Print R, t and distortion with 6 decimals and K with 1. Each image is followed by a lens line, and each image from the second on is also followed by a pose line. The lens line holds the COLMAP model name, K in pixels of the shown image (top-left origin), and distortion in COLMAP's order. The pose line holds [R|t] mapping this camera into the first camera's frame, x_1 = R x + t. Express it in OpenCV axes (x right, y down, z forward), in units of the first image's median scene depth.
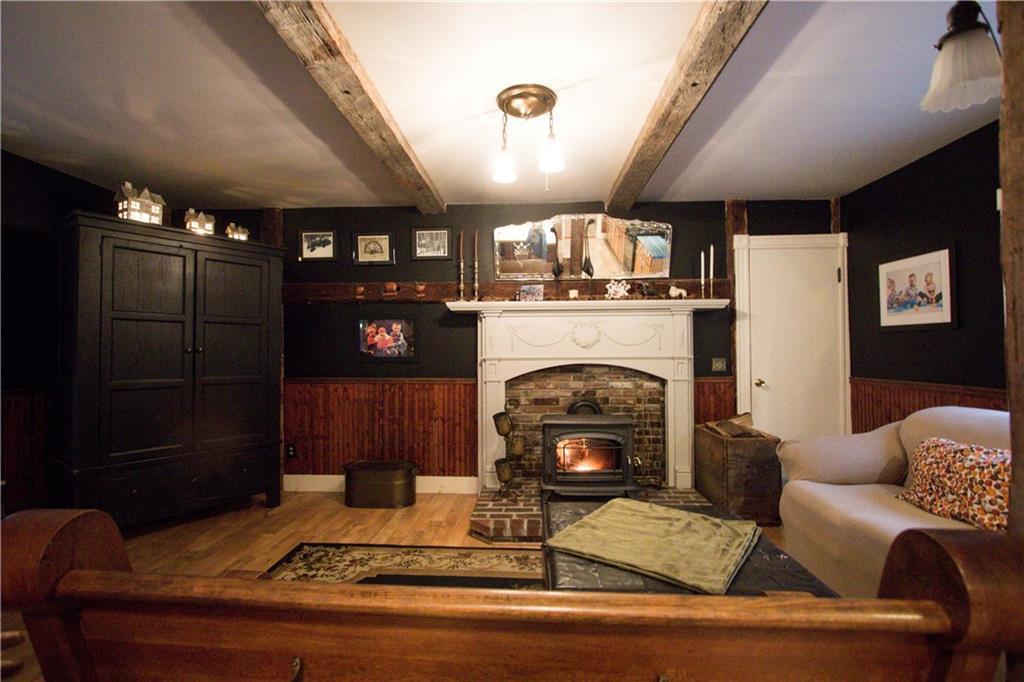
lens RADIAL K [[477.7, 0, 509.2], [0, 477.7, 342.3], [0, 0, 1]] dist [-0.014639, 0.000141]
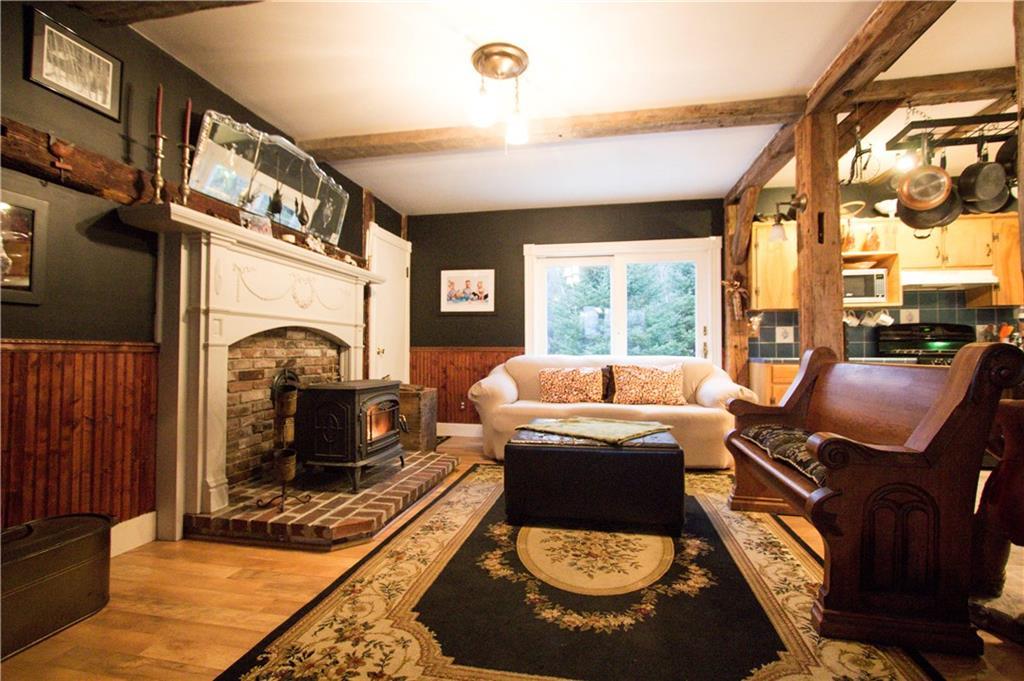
lens RADIAL K [[477.7, 0, 507.6], [0, 477.7, 340.1], [0, 0, 1]] dist [-0.014639, 0.000141]
pose [[0.145669, 0.029074, 0.988906, -0.606913], [-0.020370, 0.999444, -0.026384, 0.082539], [-0.989124, -0.016301, 0.146180, 0.511875]]
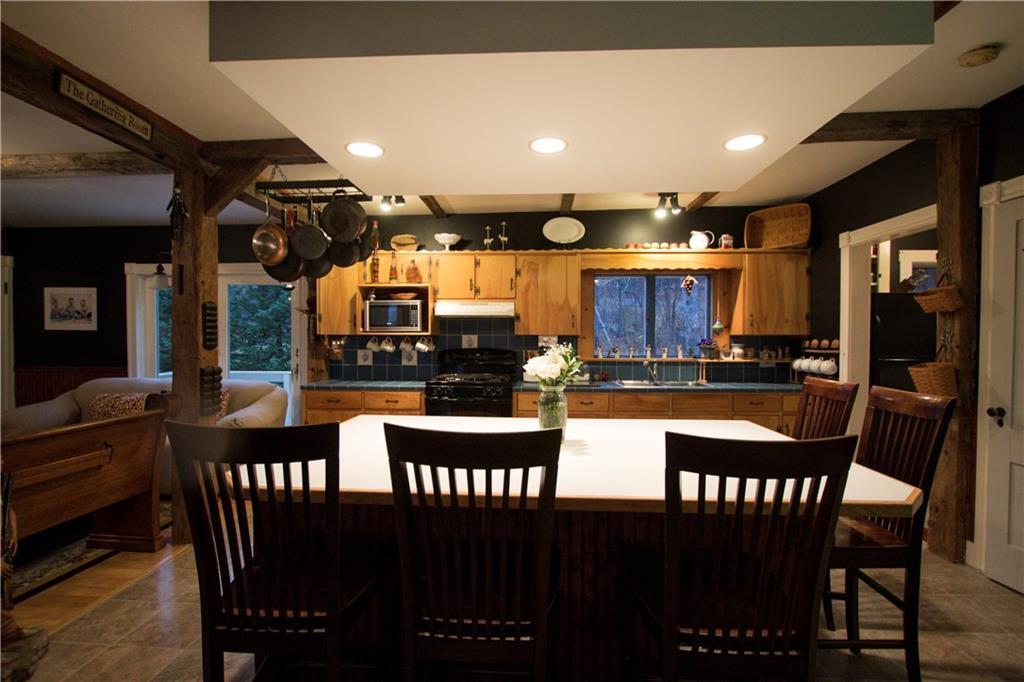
lens RADIAL K [[477.7, 0, 512.7], [0, 477.7, 343.2], [0, 0, 1]] dist [-0.014639, 0.000141]
pose [[-0.002143, -0.010071, 0.999947, -0.590779], [-0.020986, 0.999730, 0.010024, -0.033792], [-0.999777, -0.020963, -0.002354, -0.384076]]
